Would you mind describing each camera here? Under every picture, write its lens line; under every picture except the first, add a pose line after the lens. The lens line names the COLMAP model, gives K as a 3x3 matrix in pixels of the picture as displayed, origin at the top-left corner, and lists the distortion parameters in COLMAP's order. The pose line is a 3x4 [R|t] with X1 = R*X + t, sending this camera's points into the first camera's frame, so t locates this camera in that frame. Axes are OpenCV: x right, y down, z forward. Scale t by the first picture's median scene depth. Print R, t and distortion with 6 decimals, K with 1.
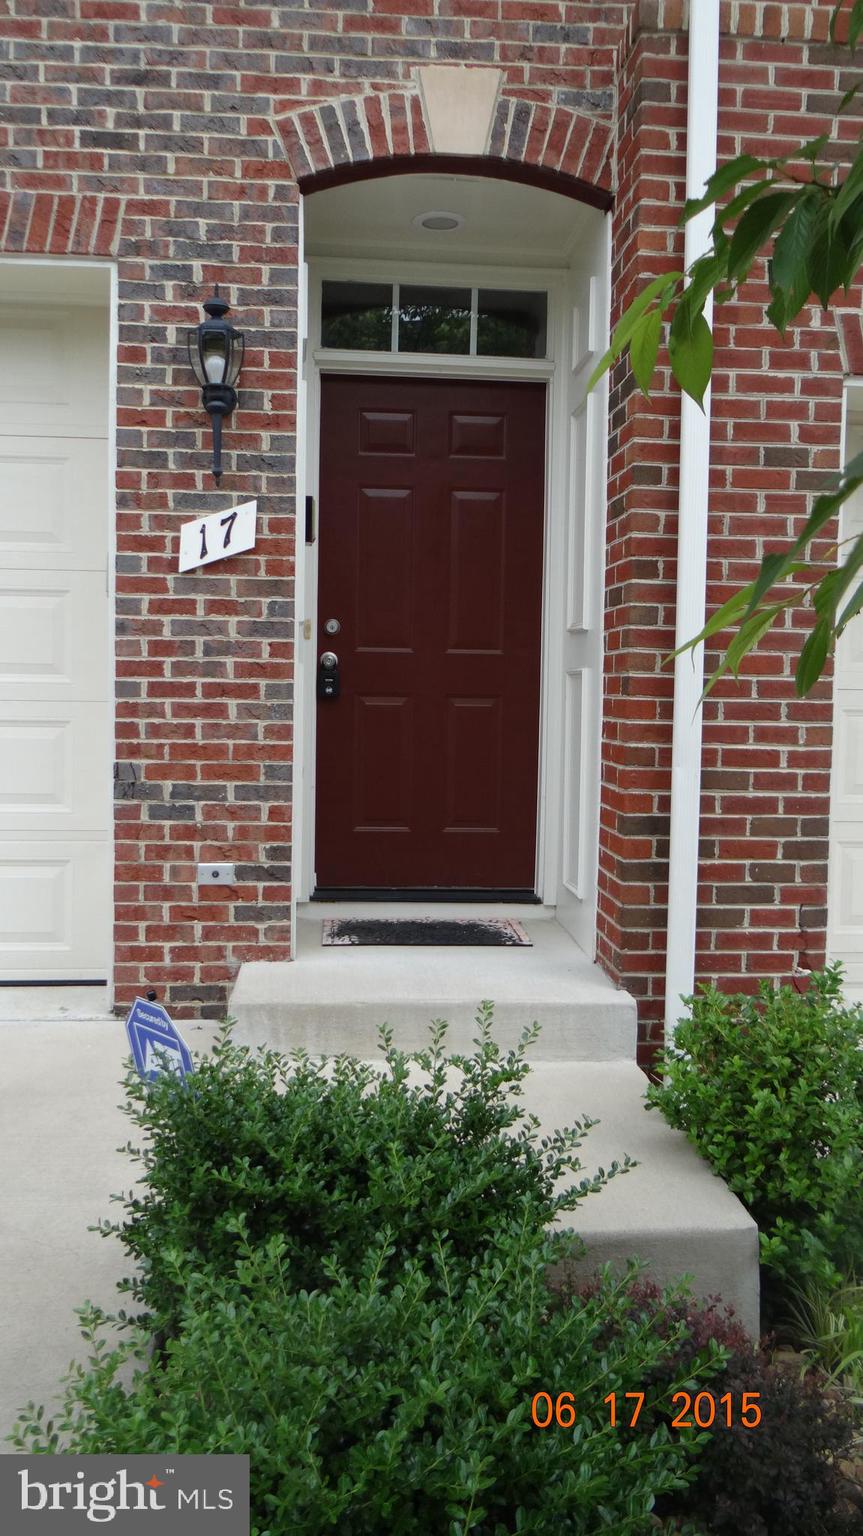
lens RADIAL K [[1217.1, 0, 431.9], [0, 1217.1, 764.5], [0, 0, 1]] dist [-0.006499, 0.002072]
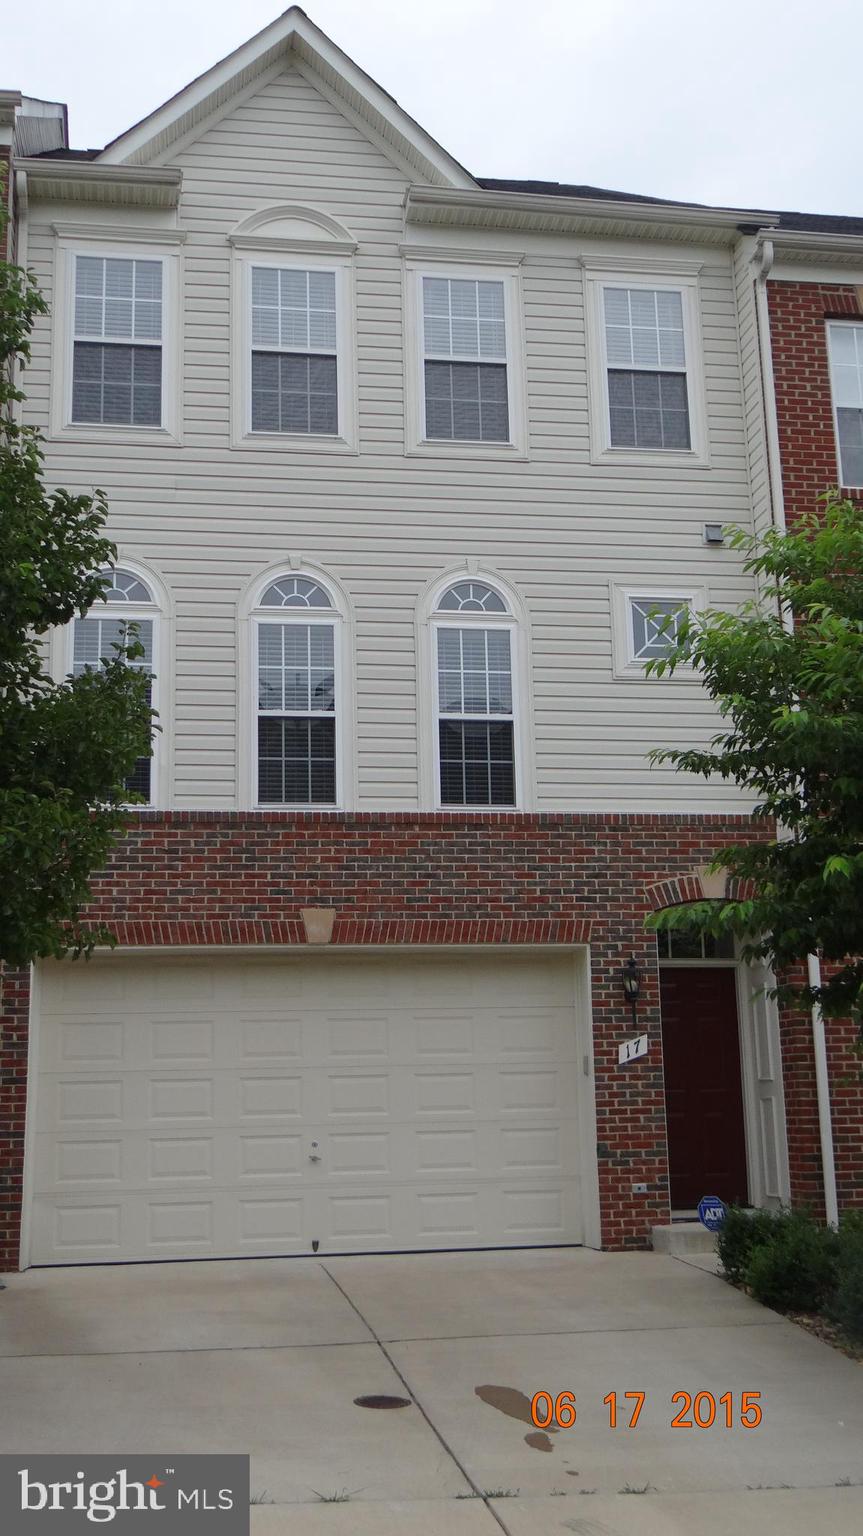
lens RADIAL K [[1843.6, 0, 432.4], [0, 1843.6, 767.1], [0, 0, 1]] dist [0.079179, 0.000000]
pose [[0.992053, -0.018393, 0.124471, -1.057189], [0.049056, 0.967514, -0.248012, 0.177077], [-0.115865, 0.252147, 0.960727, -2.786996]]
